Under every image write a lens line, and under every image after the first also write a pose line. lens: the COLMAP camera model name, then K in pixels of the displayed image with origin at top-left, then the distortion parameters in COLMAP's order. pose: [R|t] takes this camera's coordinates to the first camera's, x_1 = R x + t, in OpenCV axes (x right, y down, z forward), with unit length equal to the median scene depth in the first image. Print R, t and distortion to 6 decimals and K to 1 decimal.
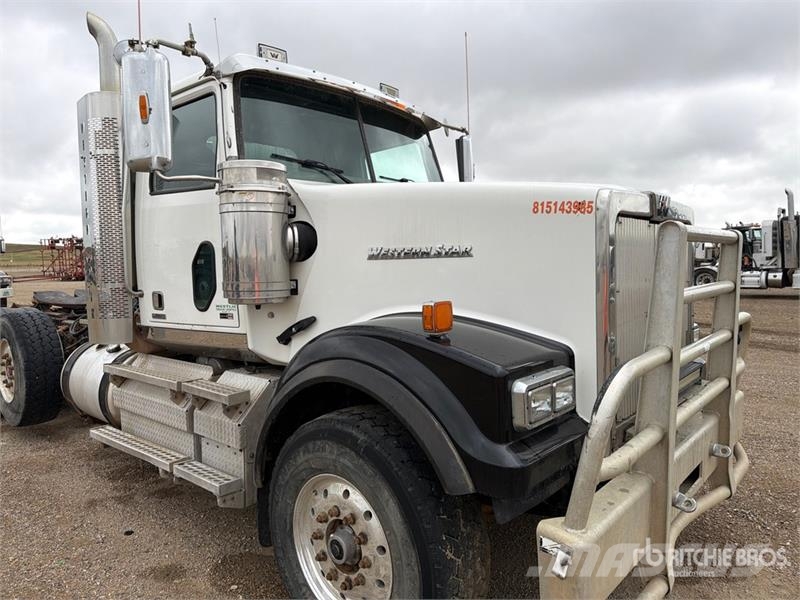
lens RADIAL K [[557.7, 0, 394.2], [0, 557.7, 299.8], [0, 0, 1]] dist [0.086180, -0.115343]
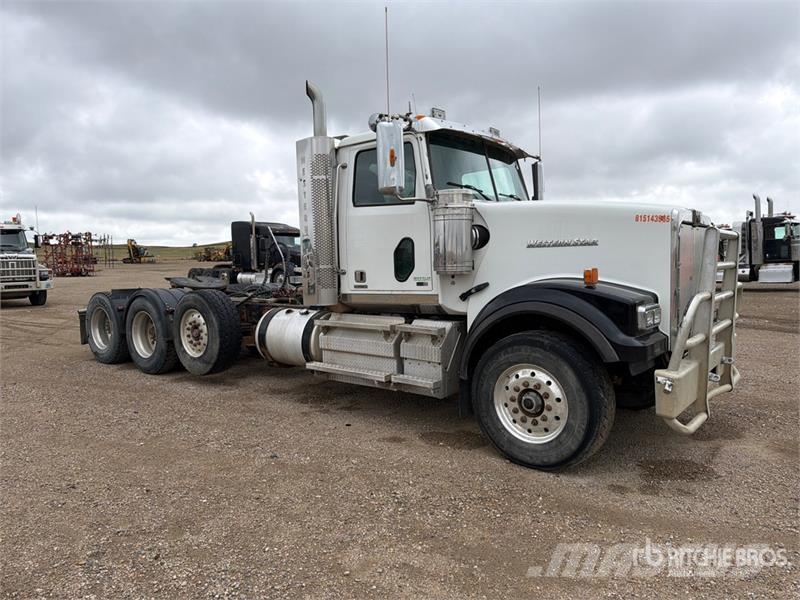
lens RADIAL K [[556.0, 0, 399.7], [0, 556.0, 305.1], [0, 0, 1]] dist [0.133148, -0.206237]
pose [[0.998523, -0.000178, 0.054325, -0.484698], [-0.000458, 0.999932, 0.011693, 0.076181], [-0.054323, -0.011701, 0.998455, -0.629294]]
